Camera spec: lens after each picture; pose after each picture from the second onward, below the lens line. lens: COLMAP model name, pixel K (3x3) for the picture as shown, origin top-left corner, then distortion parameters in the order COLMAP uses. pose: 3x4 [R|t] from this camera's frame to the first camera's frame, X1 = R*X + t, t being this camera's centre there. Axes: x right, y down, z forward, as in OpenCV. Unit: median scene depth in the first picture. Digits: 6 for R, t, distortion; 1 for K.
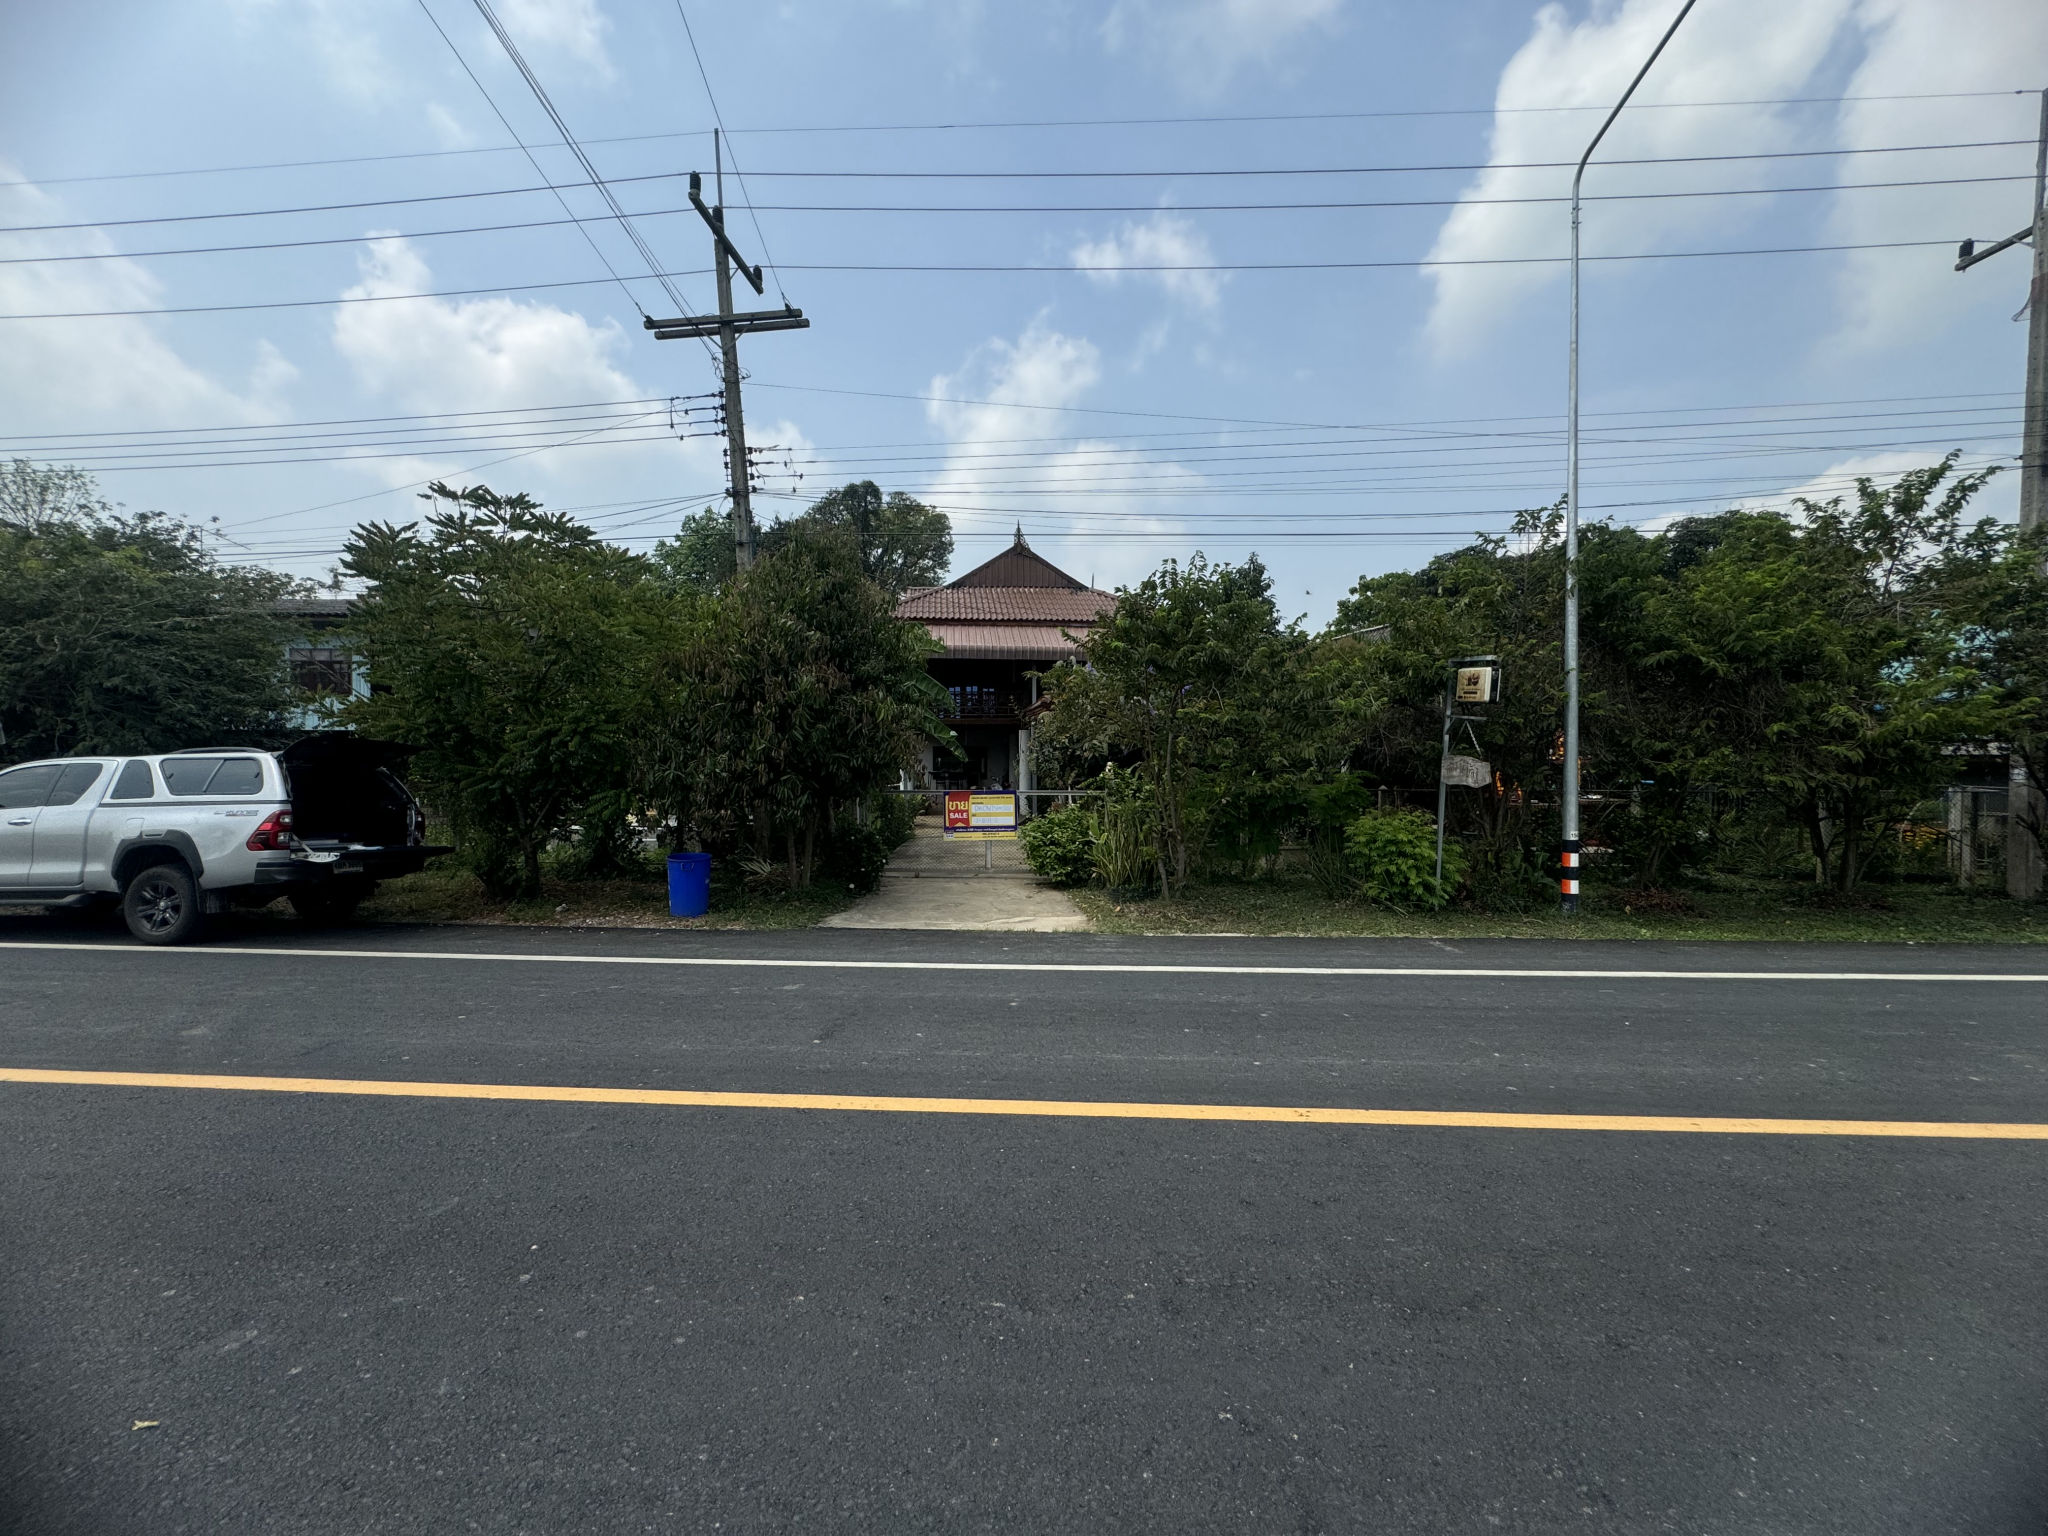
lens RADIAL K [[823.2, 0, 1023.5], [0, 823.2, 765.5], [0, 0, 1]] dist [-0.000905, 0.000158]
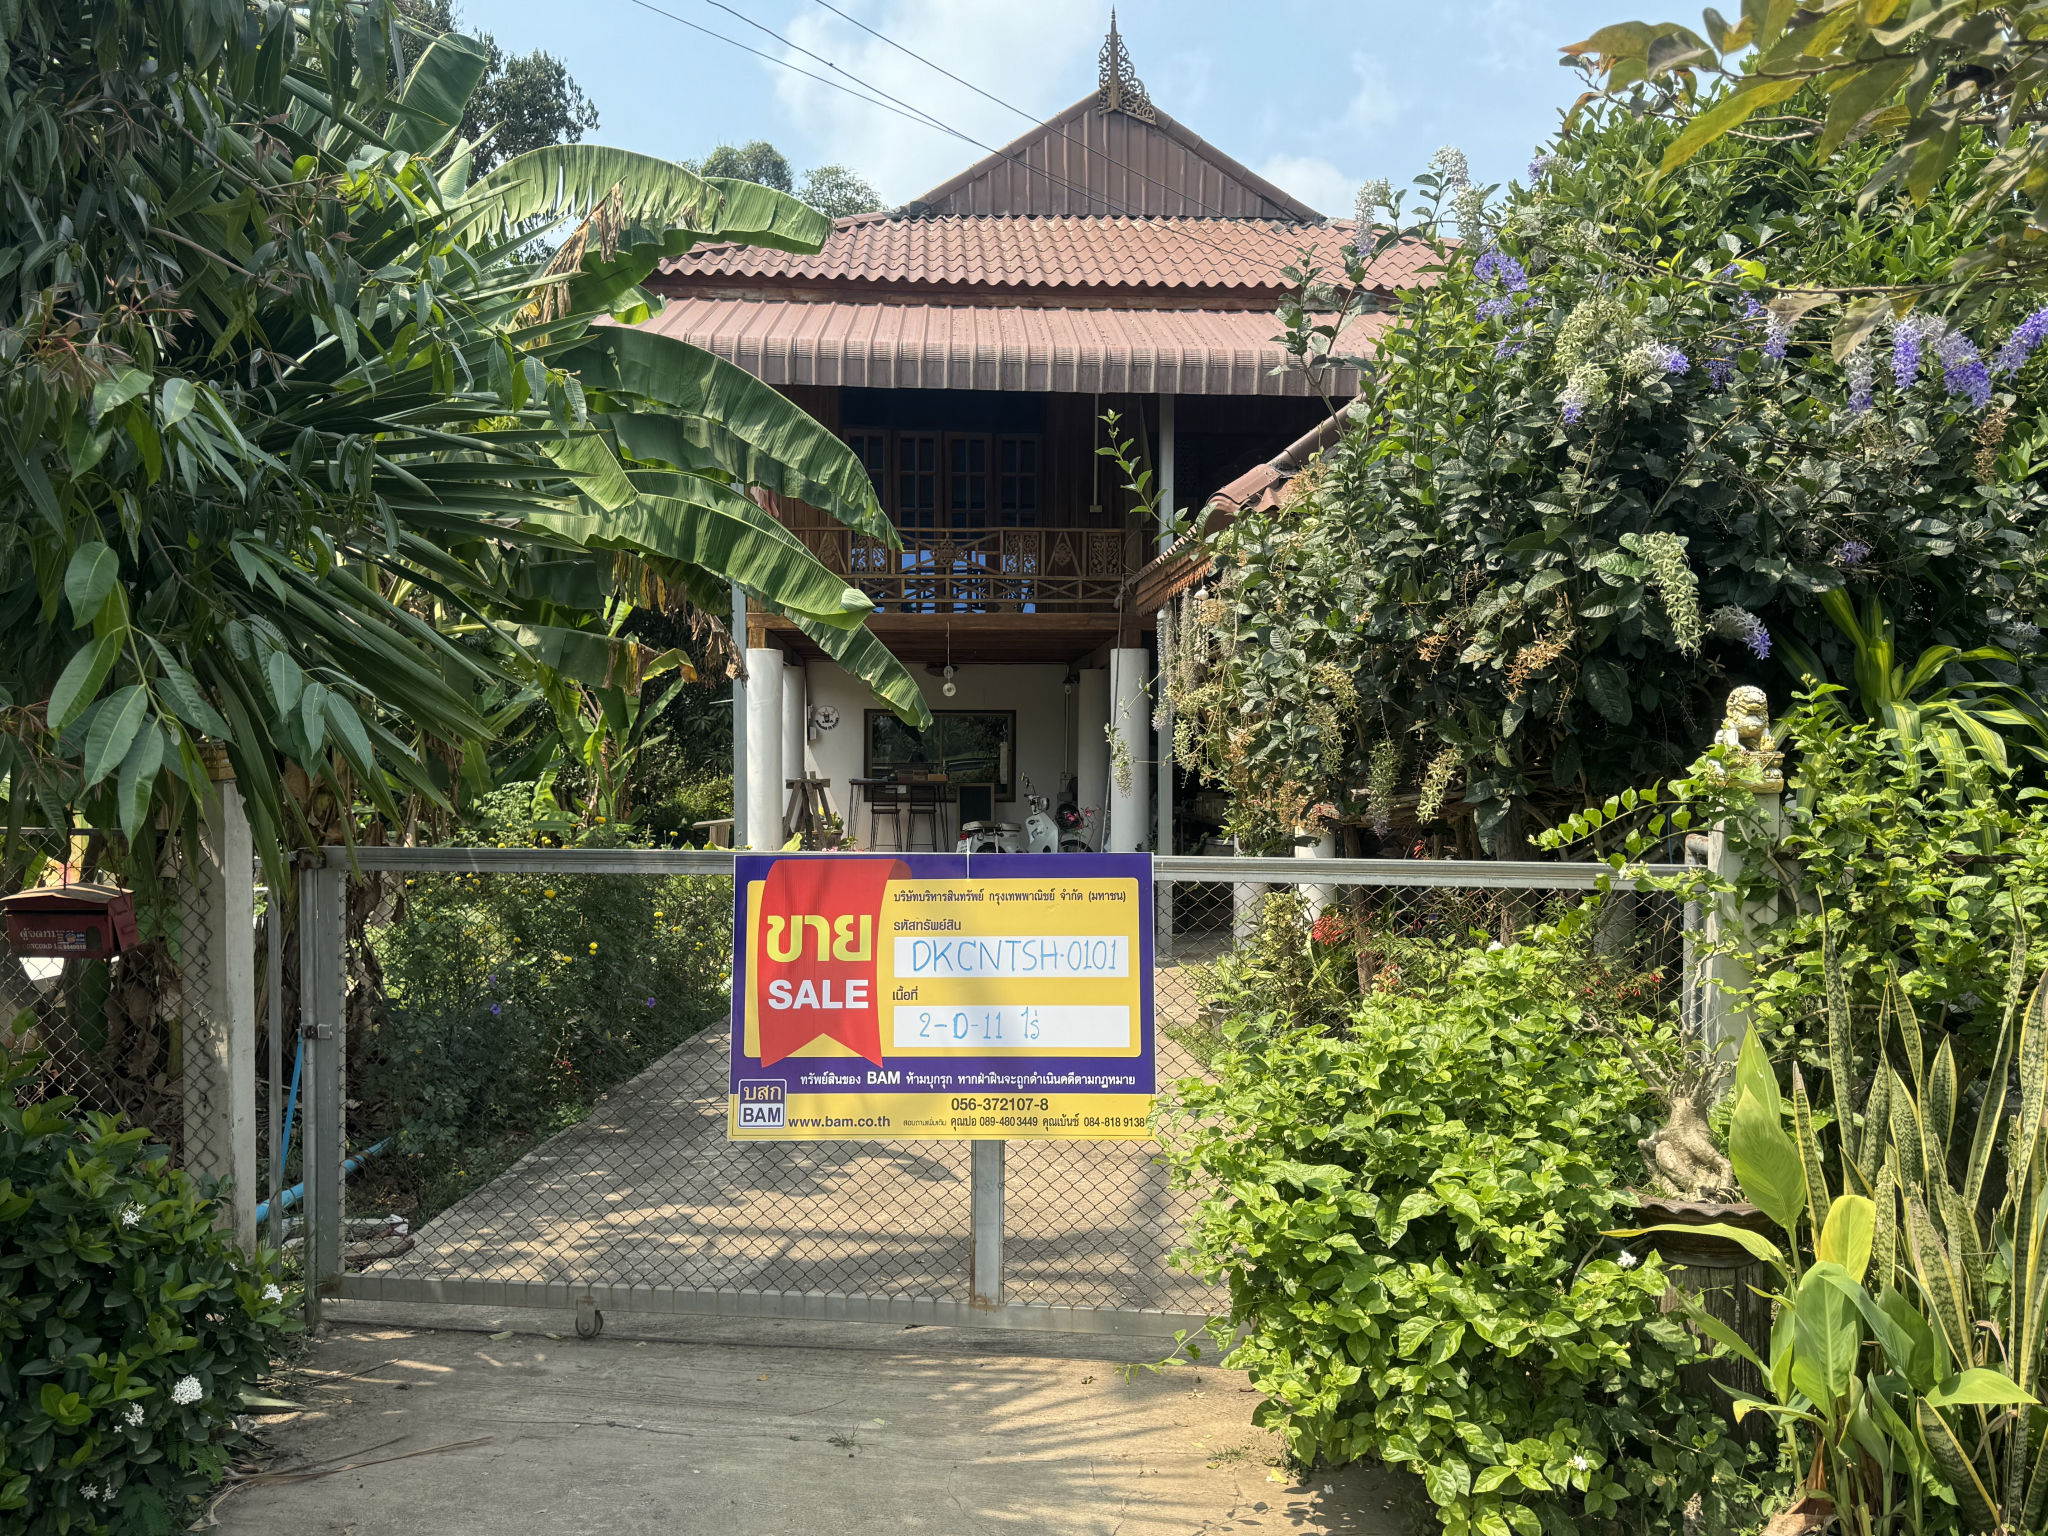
lens RADIAL K [[1590.6, 0, 1024.6], [0, 1590.6, 773.9], [0, 0, 1]] dist [0.024950, -0.005895]
pose [[0.998995, 0.006691, -0.044330, -0.021526], [-0.006902, 0.999966, -0.004614, 0.016000], [0.044298, 0.004916, 0.999006, 0.703998]]
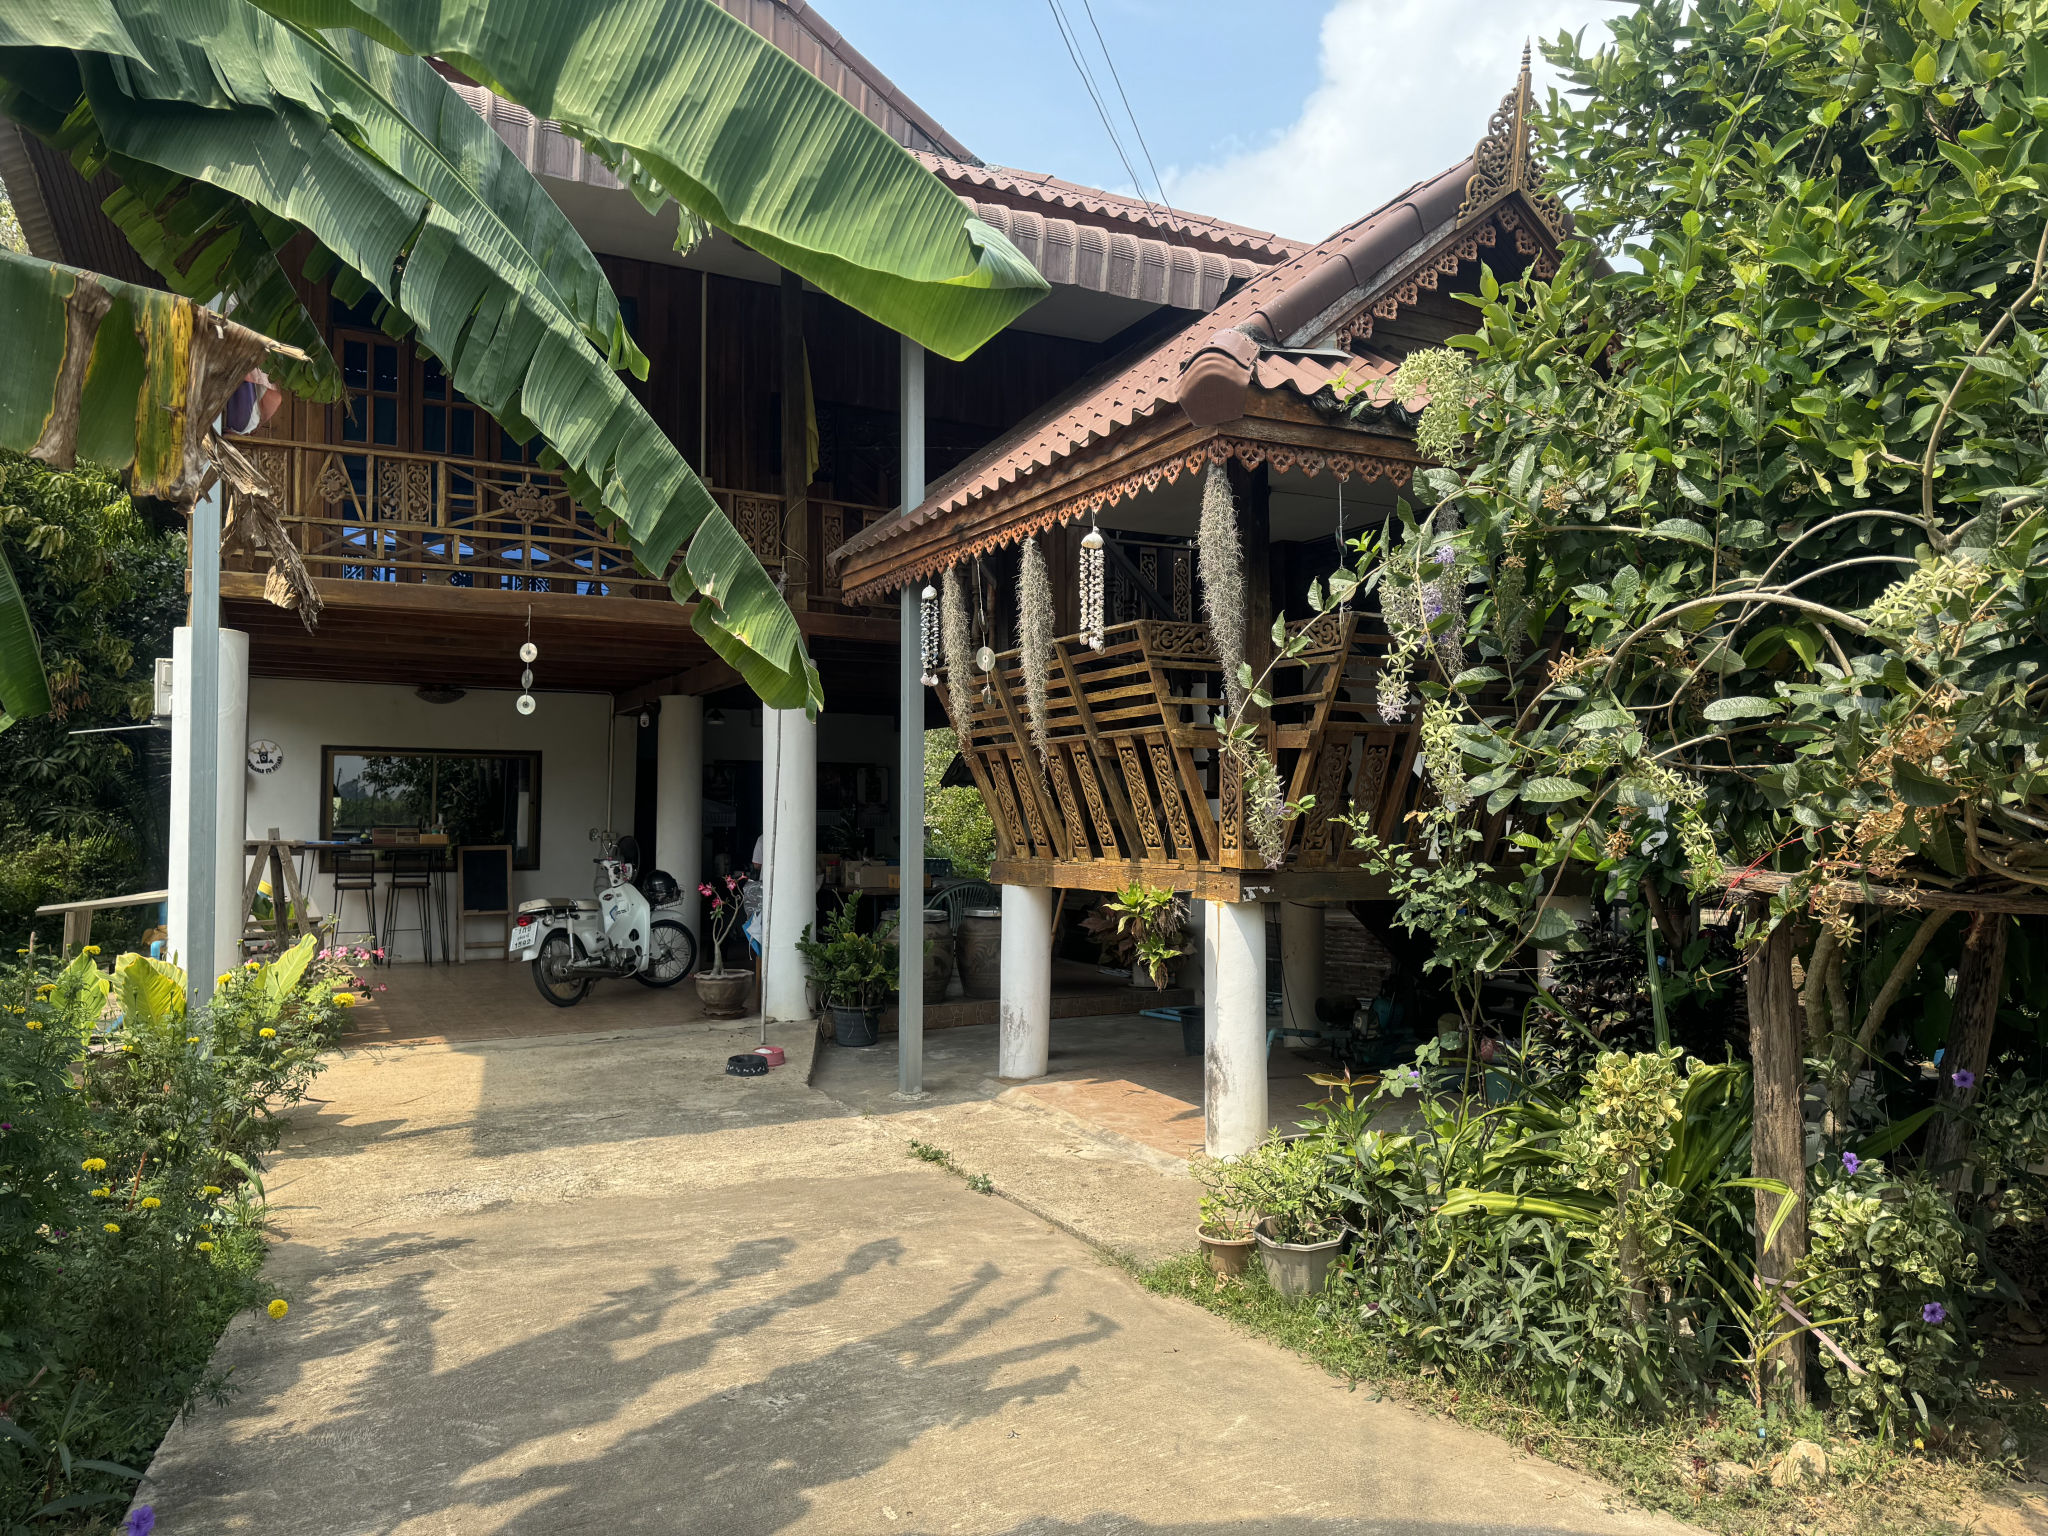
lens RADIAL K [[1377.5, 0, 1029.9], [0, 1377.5, 762.1], [0, 0, 1]] dist [0.003505, 0.001192]
pose [[0.912105, 0.024712, 0.409210, -0.066659], [0.000861, 0.998064, -0.062192, 0.017276], [-0.409955, 0.057078, 0.910318, 0.833760]]
